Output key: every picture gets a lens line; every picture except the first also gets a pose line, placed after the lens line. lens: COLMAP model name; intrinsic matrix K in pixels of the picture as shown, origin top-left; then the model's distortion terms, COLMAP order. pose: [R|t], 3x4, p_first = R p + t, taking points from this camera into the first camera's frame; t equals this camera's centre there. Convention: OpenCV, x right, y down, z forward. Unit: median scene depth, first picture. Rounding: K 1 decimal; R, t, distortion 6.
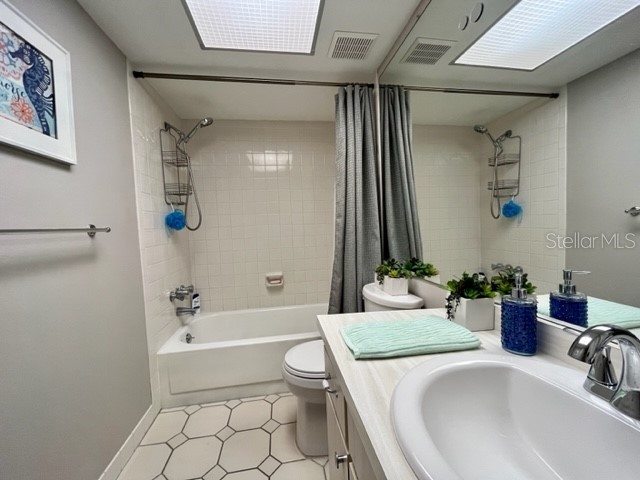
lens RADIAL K [[260.4, 0, 318.3], [0, 260.4, 239.9], [0, 0, 1]] dist [-0.002721, -0.000148]
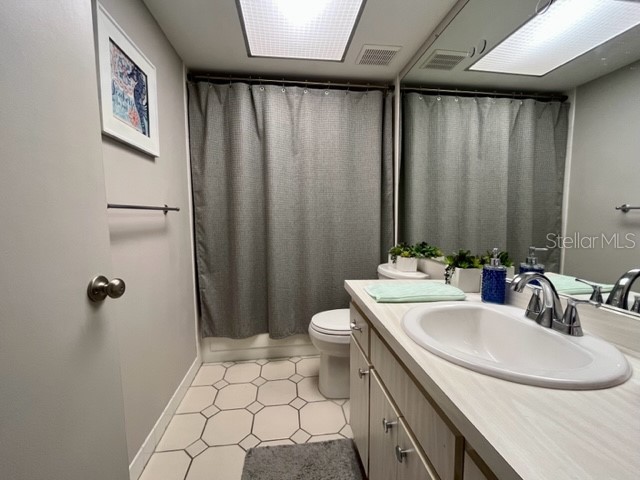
lens RADIAL K [[274.3, 0, 317.7], [0, 274.3, 238.5], [0, 0, 1]] dist [-0.000069, -0.000067]
pose [[0.998997, 0.035243, -0.027637, -0.084286], [-0.034294, 0.998829, 0.034119, 0.031639], [0.028807, -0.033137, 0.999036, -0.279686]]
